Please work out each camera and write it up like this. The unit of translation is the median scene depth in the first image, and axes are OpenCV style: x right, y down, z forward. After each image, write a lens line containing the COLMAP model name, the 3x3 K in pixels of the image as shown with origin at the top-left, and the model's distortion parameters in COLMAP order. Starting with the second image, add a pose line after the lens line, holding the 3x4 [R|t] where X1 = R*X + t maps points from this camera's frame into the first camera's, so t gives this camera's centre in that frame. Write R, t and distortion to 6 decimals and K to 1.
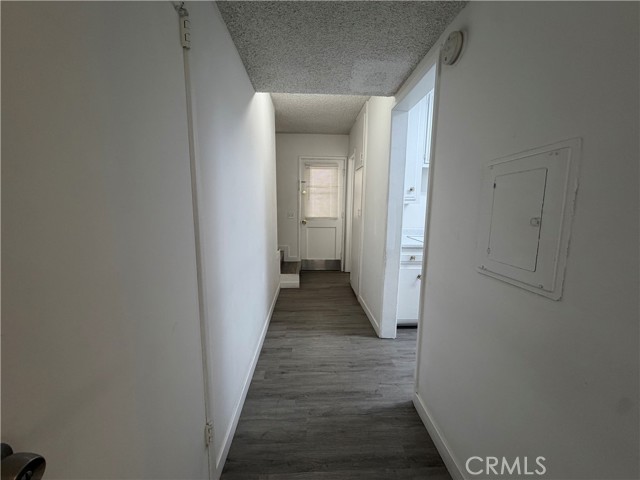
lens RADIAL K [[255.5, 0, 320.1], [0, 255.5, 238.0], [0, 0, 1]] dist [0.008690, -0.000947]
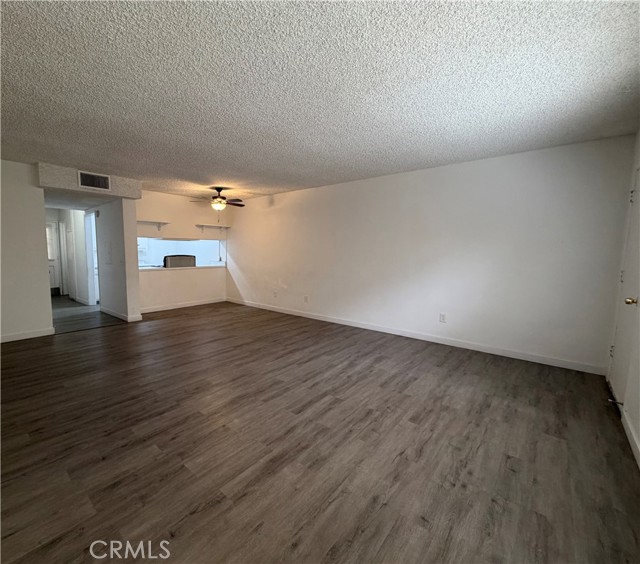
lens RADIAL K [[291.6, 0, 319.7], [0, 291.6, 281.1], [0, 0, 1]] dist [-0.022203, -0.000589]
pose [[0.660405, -0.078175, 0.746829, -0.180093], [0.118419, 0.992963, -0.000776, 0.251095], [-0.741514, 0.088951, 0.665015, -1.370241]]
